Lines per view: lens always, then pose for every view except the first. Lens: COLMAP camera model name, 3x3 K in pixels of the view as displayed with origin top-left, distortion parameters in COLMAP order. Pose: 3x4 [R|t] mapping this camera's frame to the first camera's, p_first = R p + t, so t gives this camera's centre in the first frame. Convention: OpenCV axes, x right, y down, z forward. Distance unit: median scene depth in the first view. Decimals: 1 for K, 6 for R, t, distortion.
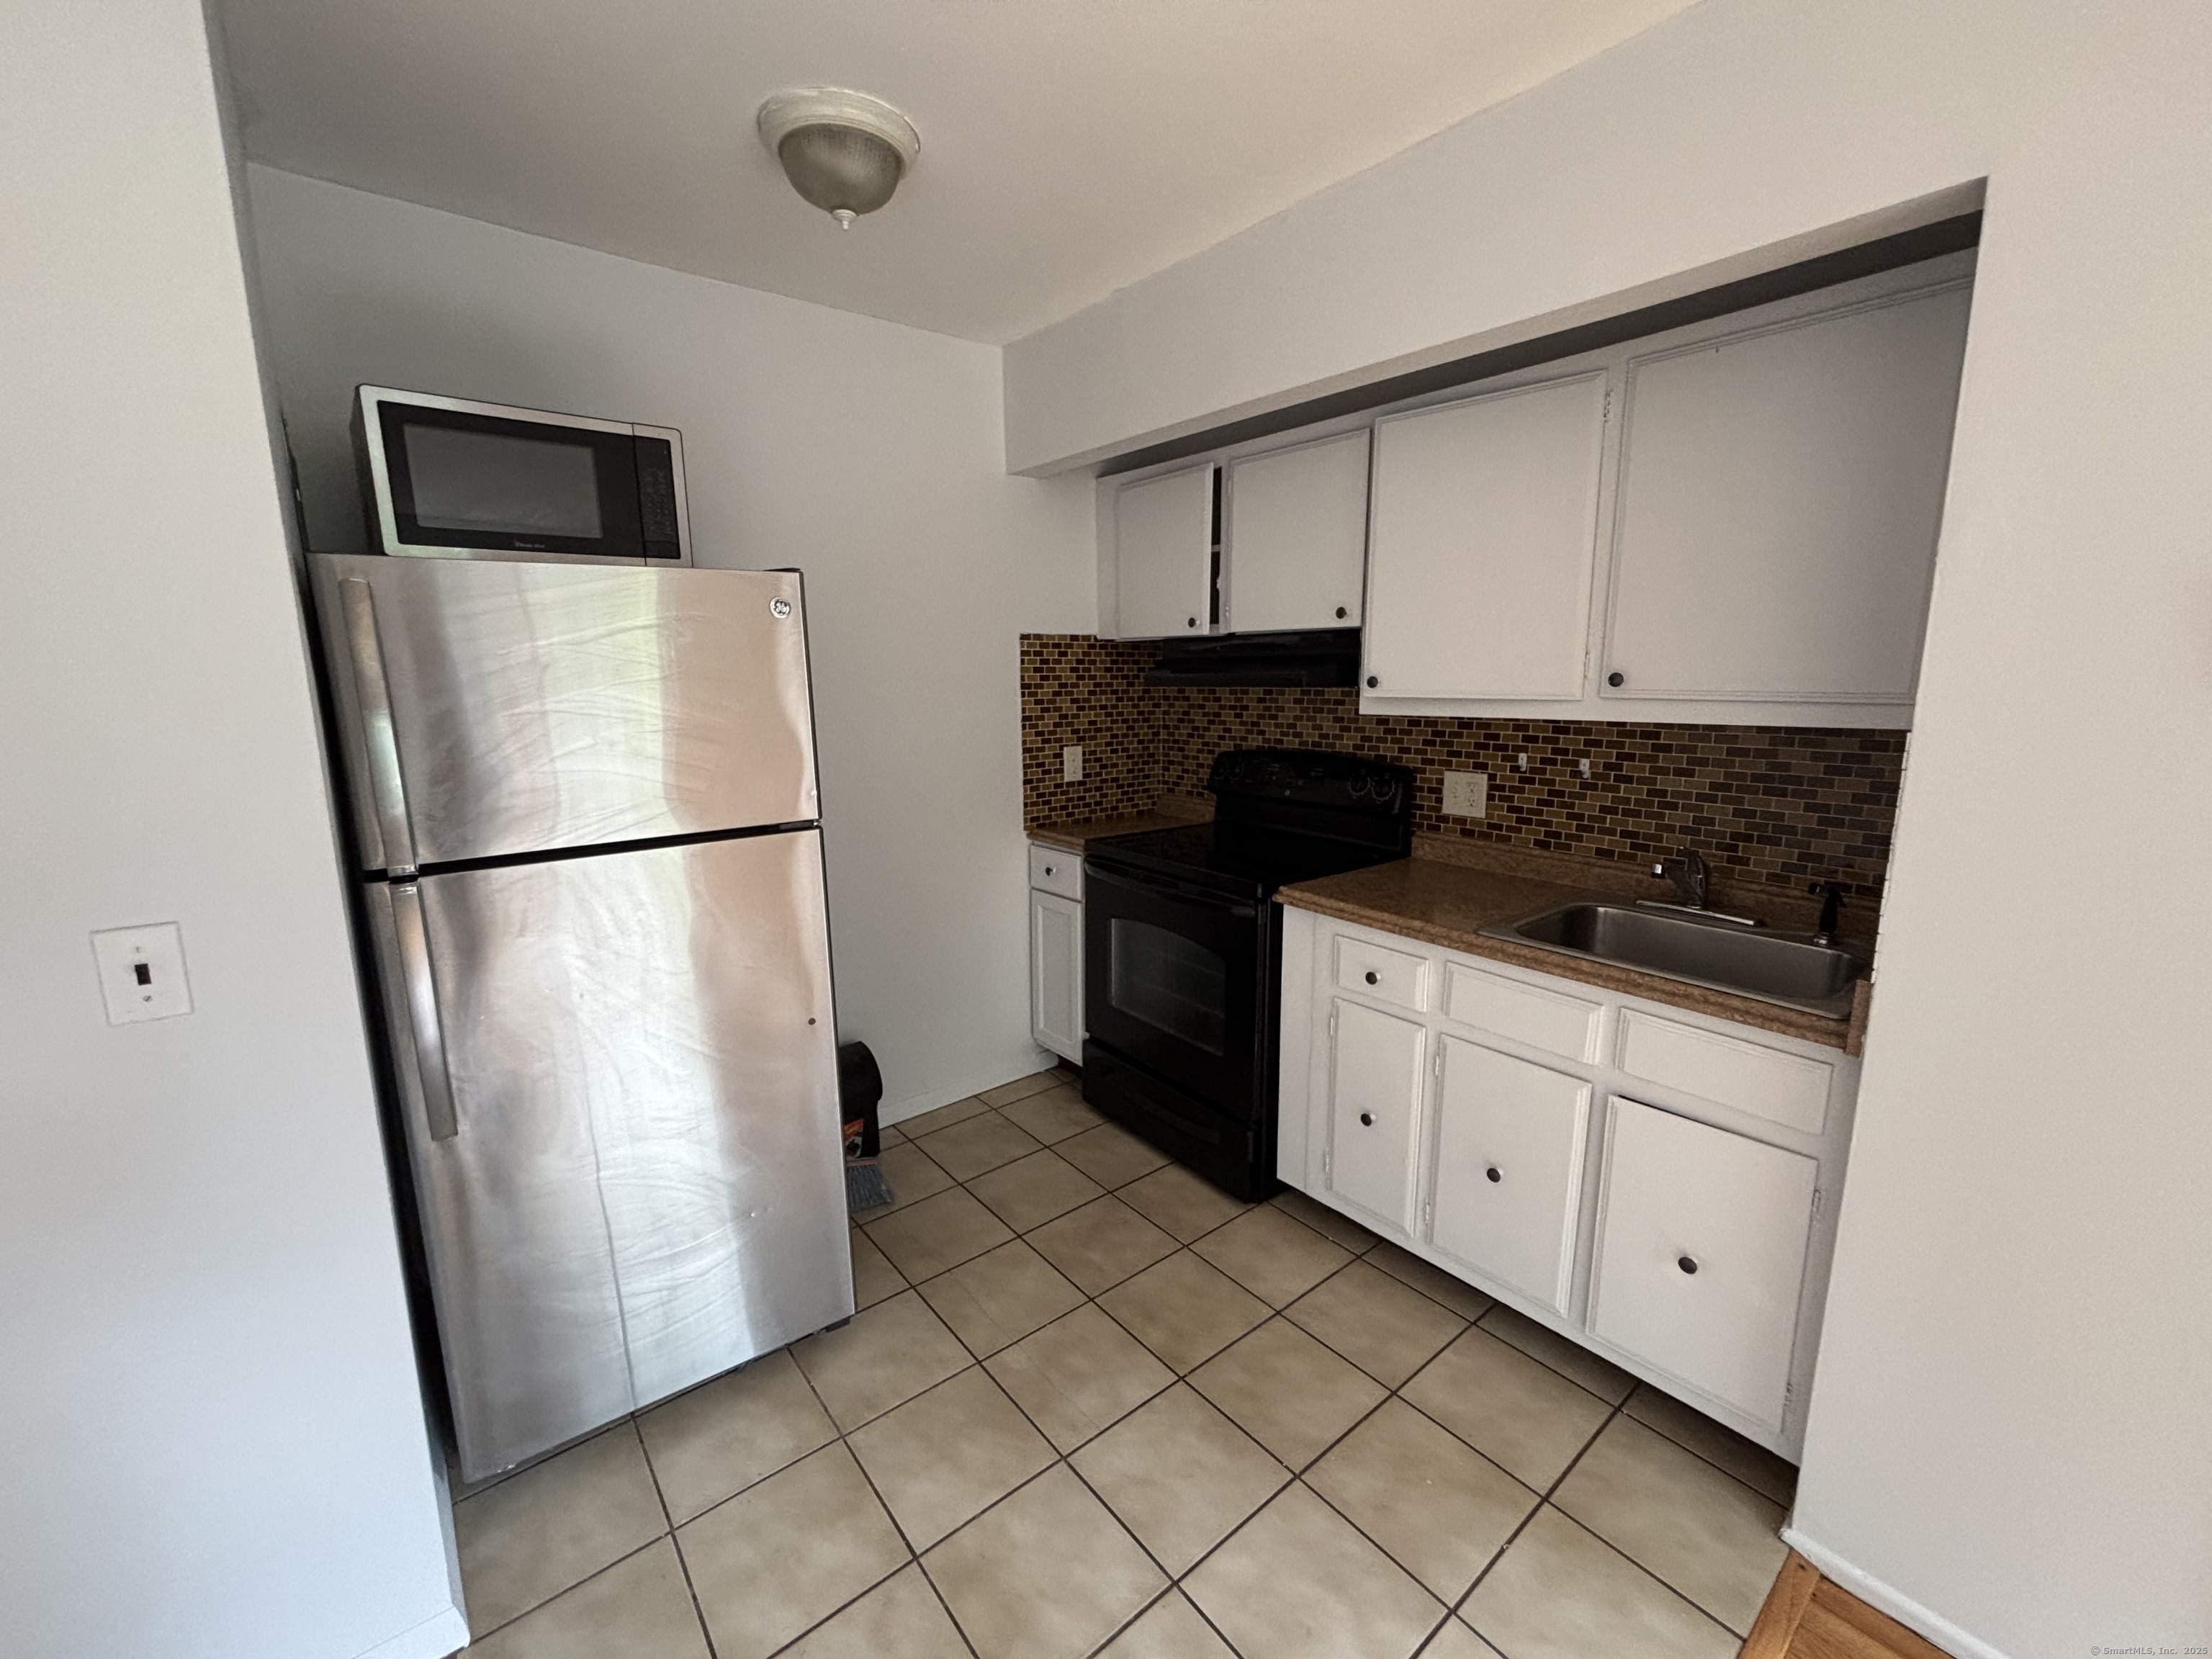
lens RADIAL K [[888.3, 0, 1091.6], [0, 888.3, 829.2], [0, 0, 1]] dist [-0.000691, 0.014780]
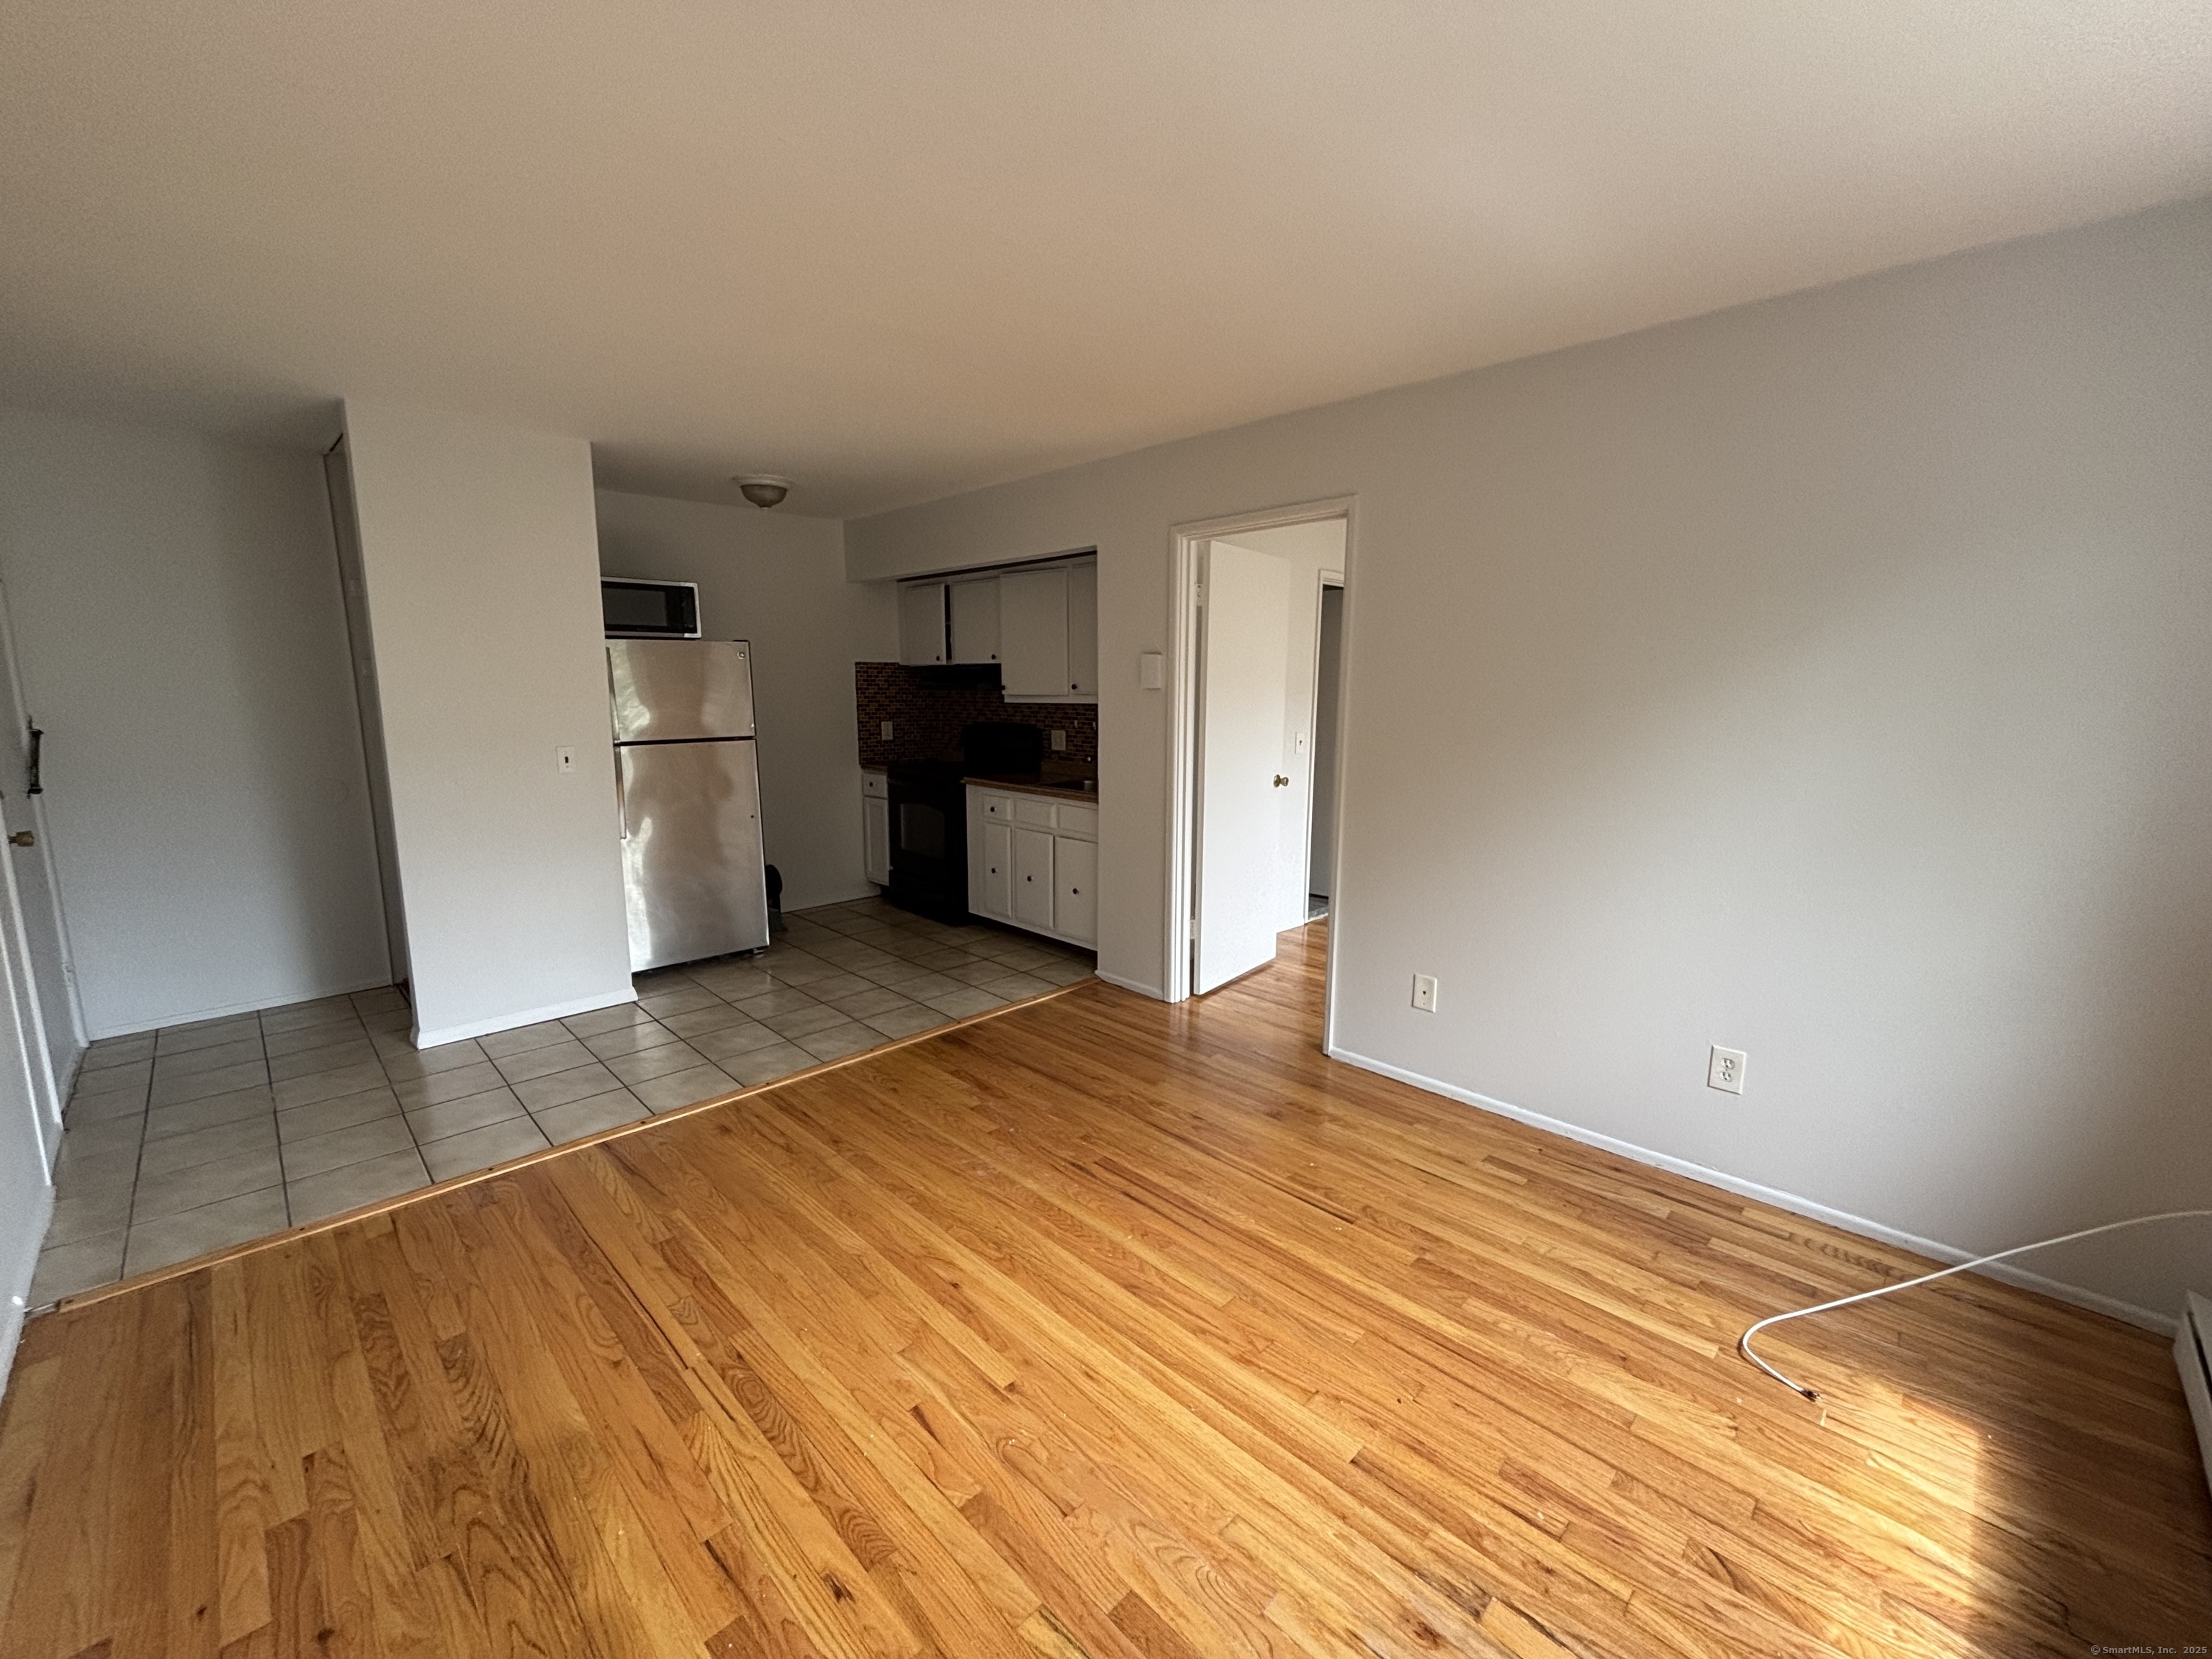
lens RADIAL K [[911.6, 0, 1142.0], [0, 911.6, 830.7], [0, 0, 1]] dist [-0.000153, 0.015872]
pose [[0.990210, -0.006307, 0.139447, 0.277846], [0.009211, 0.999754, -0.020190, 0.208299], [-0.139285, 0.021277, 0.990024, -1.123643]]
